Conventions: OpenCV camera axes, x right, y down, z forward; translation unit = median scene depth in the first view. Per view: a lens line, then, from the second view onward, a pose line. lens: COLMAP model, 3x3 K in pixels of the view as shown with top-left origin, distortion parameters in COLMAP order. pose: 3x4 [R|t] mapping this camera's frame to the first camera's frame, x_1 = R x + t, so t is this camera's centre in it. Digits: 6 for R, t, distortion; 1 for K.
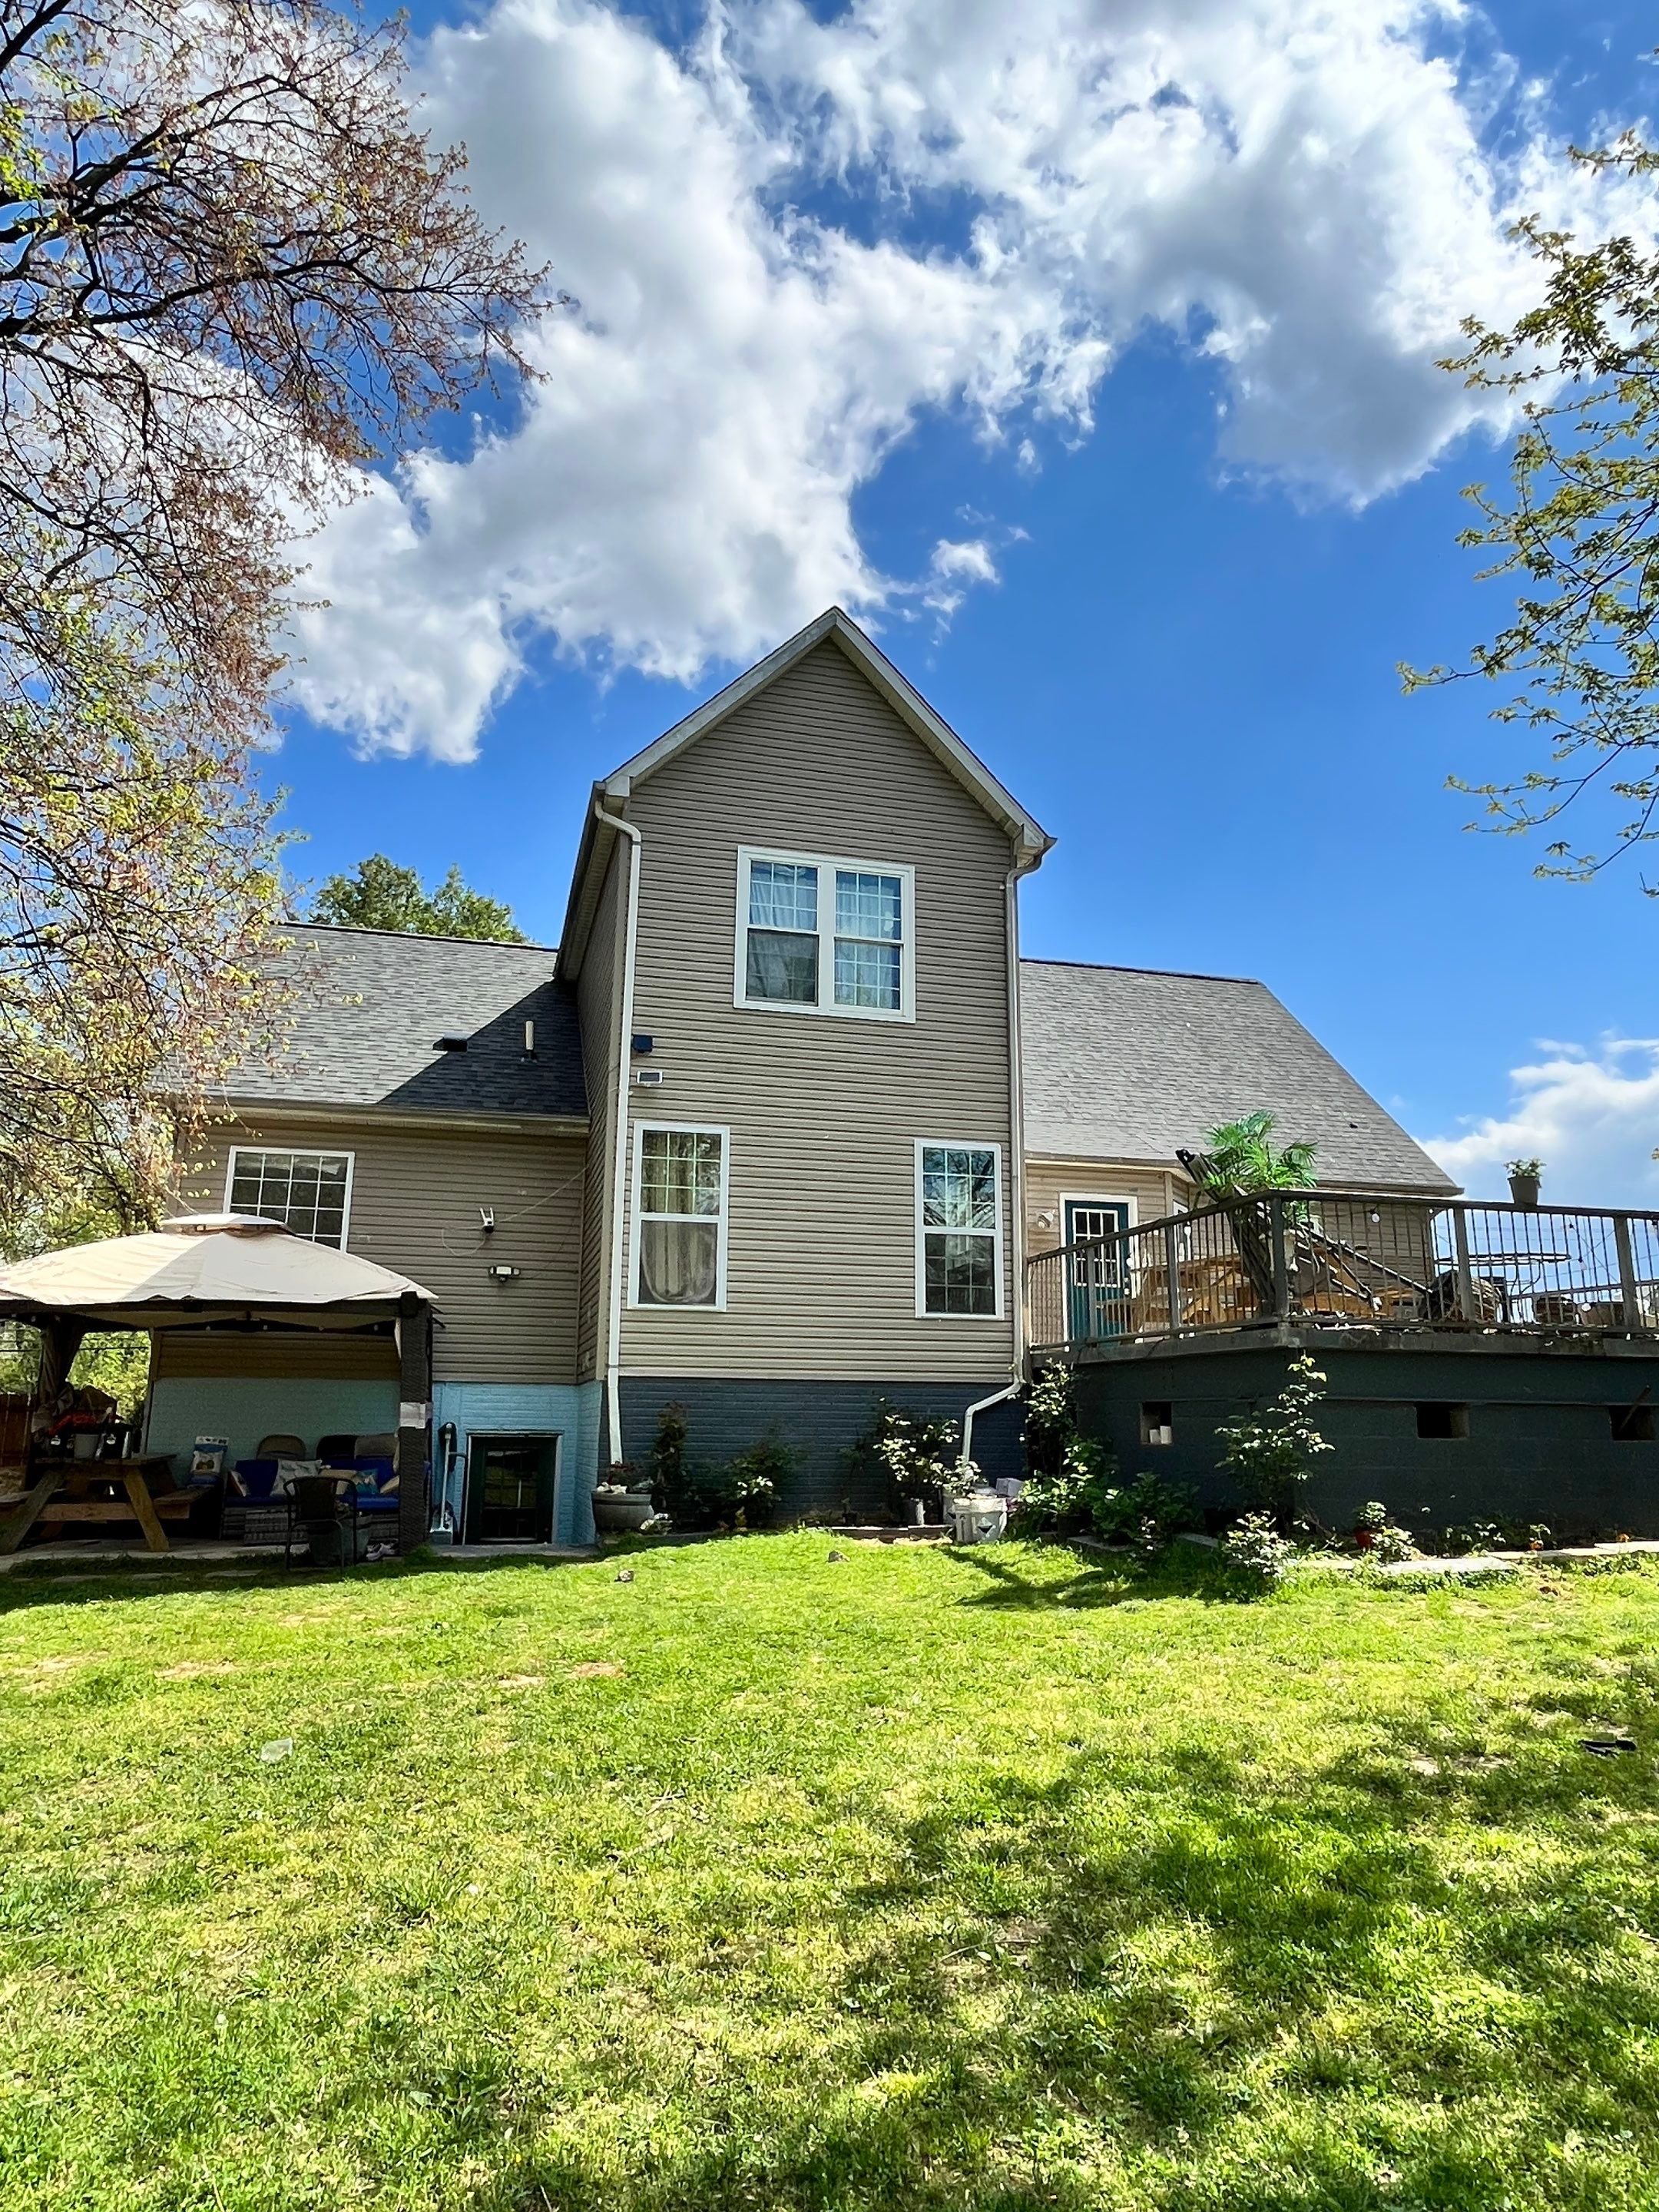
lens RADIAL K [[1349.1, 0, 821.8], [0, 1349.1, 1124.2], [0, 0, 1]] dist [-0.001497, 0.001258]
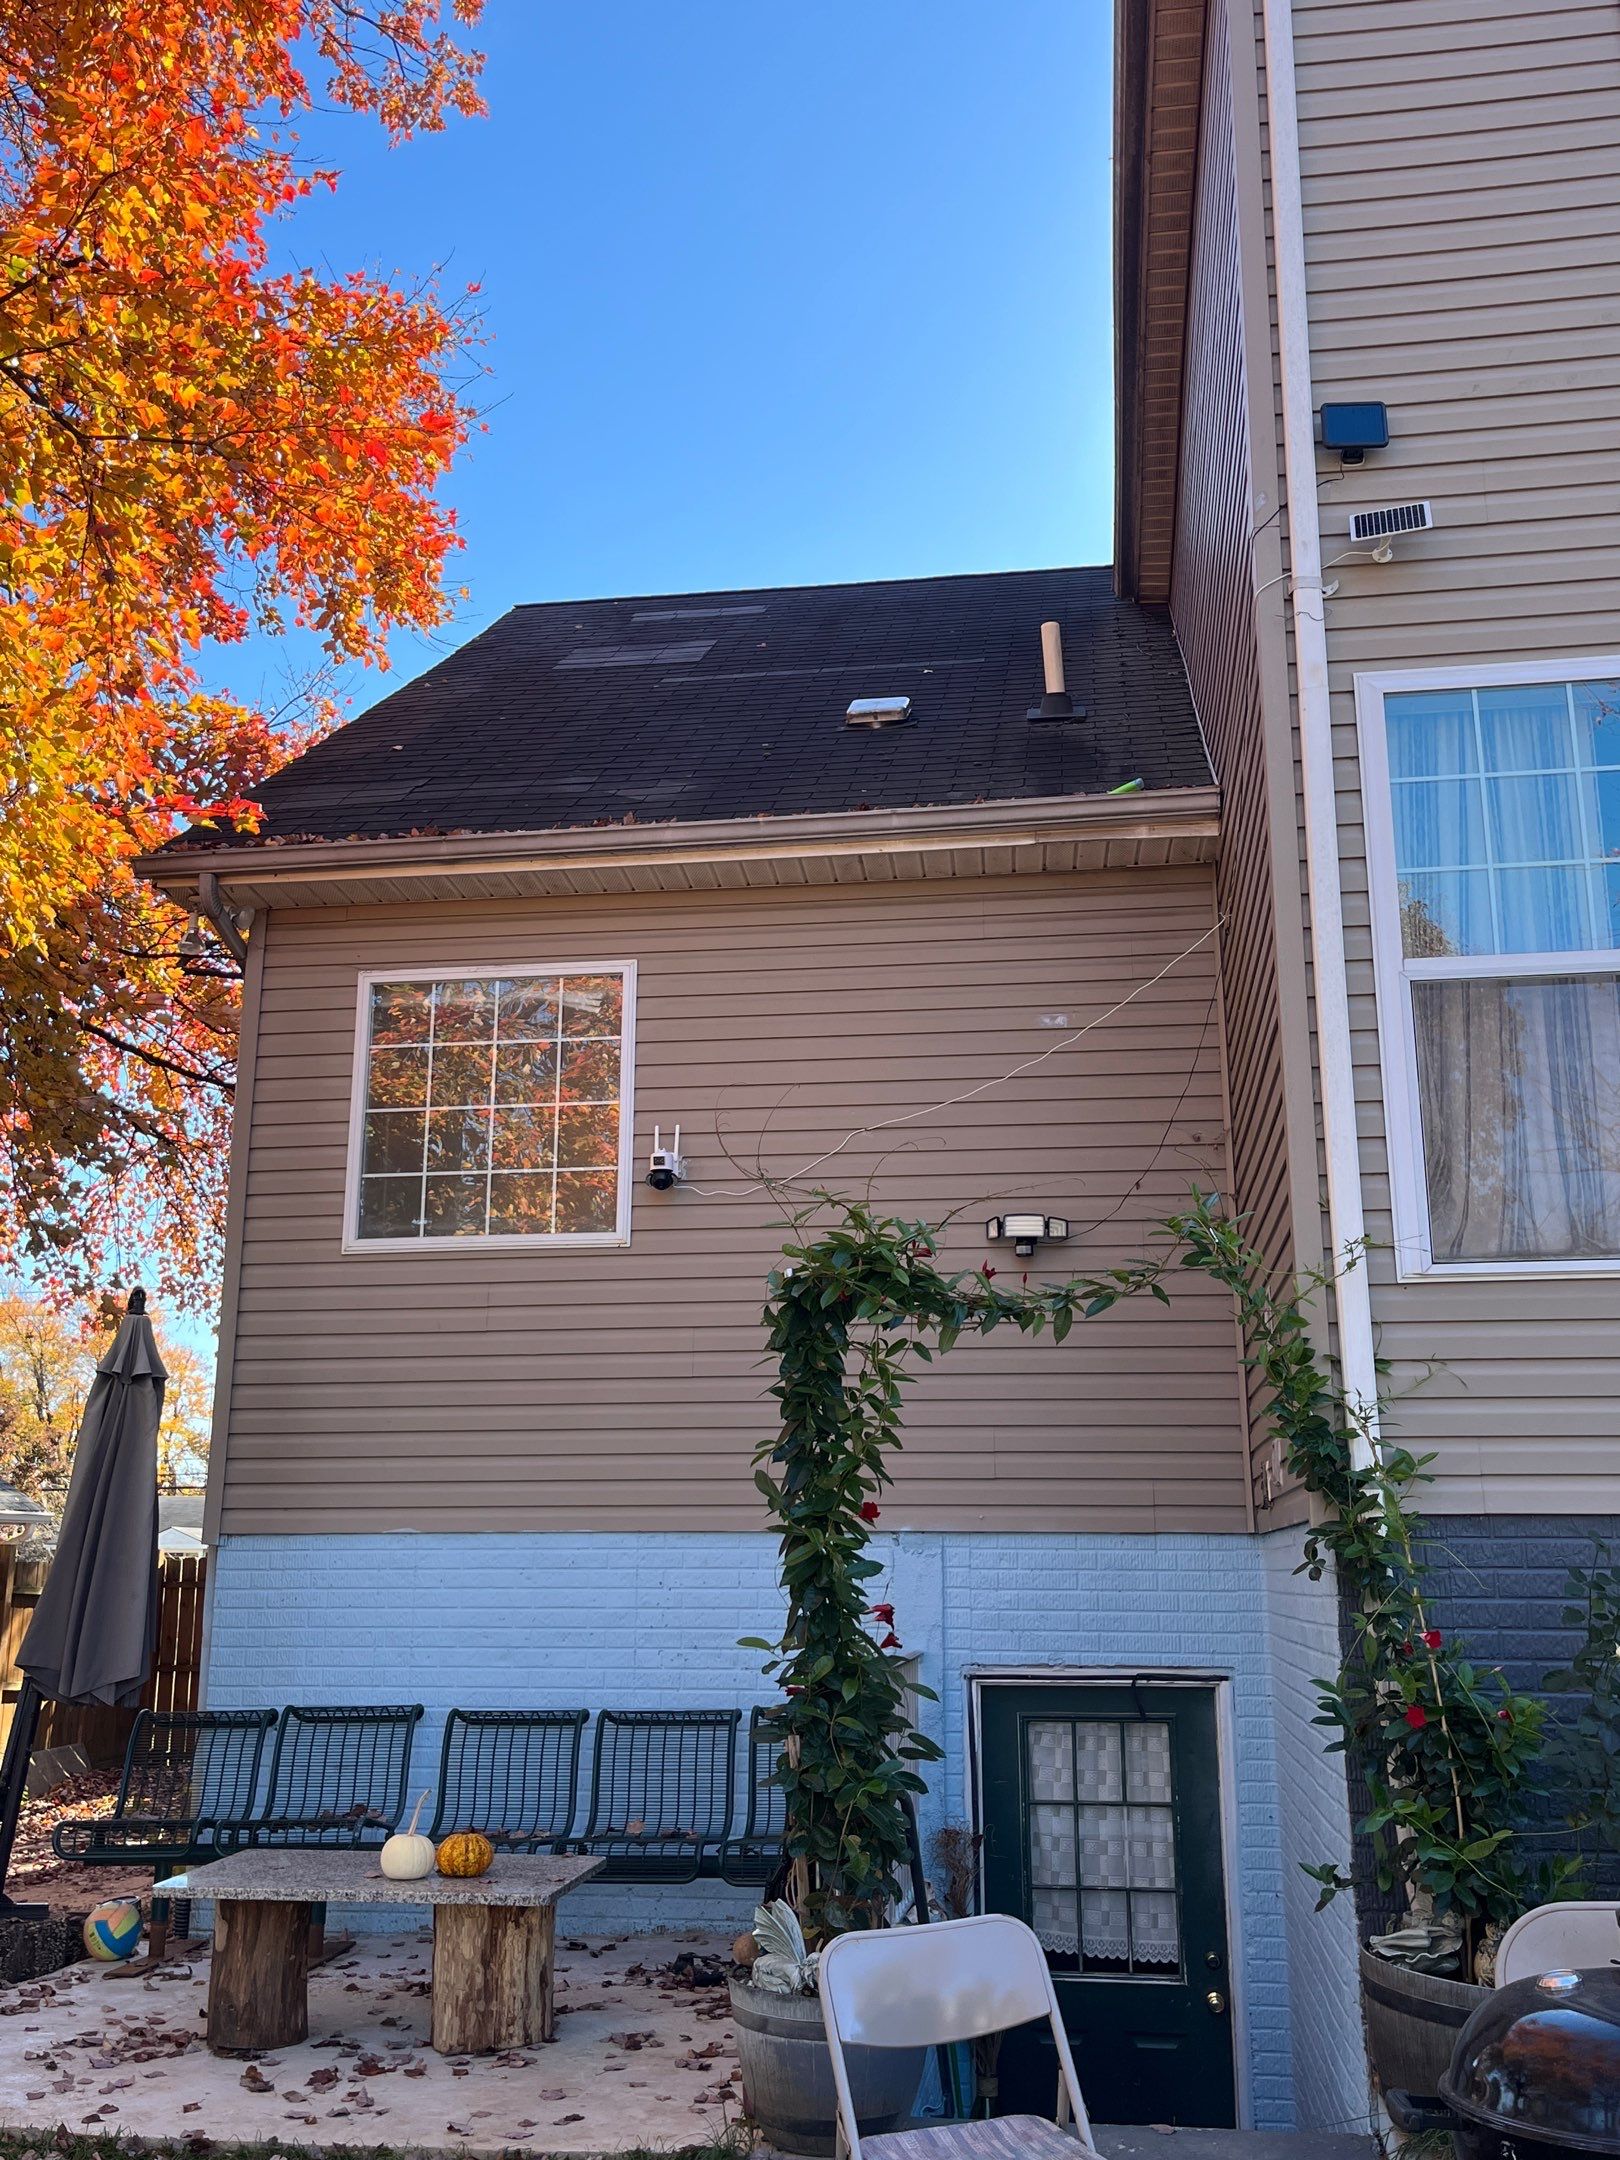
lens RADIAL K [[1977.5, 0, 813.0], [0, 1977.5, 1076.2], [0, 0, 1]] dist [0.044384, 0.000000]
pose [[0.920740, -0.104081, -0.376039, -0.086618], [0.092985, 0.994529, -0.047591, 0.094116], [0.378935, 0.008853, 0.925381, 0.508342]]
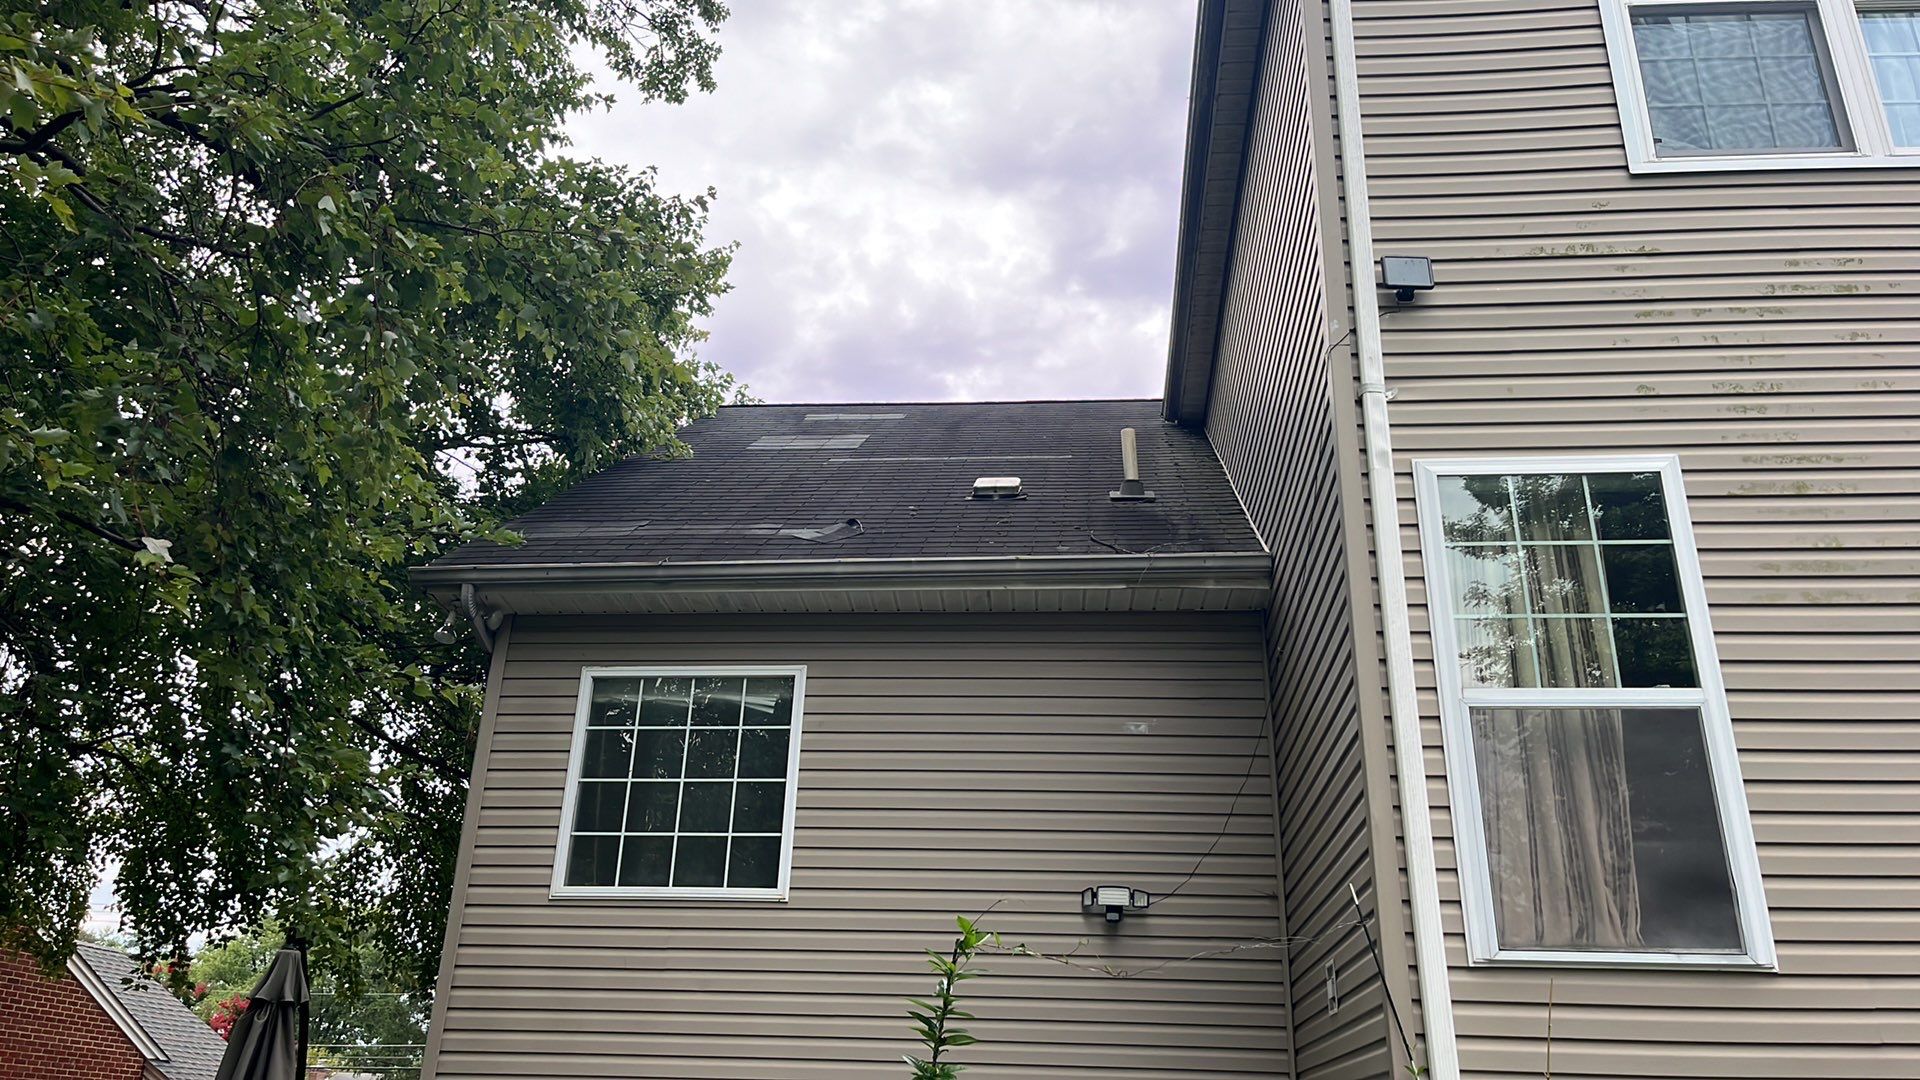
lens RADIAL K [[1389.7, 0, 960.0], [0, 1389.7, 547.7], [0, 0, 1]] dist [0.058152, -0.079527]
pose [[0.941035, -0.115804, -0.317871, -0.129578], [0.054107, 0.979013, -0.196486, 0.088660], [0.333954, 0.167701, 0.927551, 0.562424]]
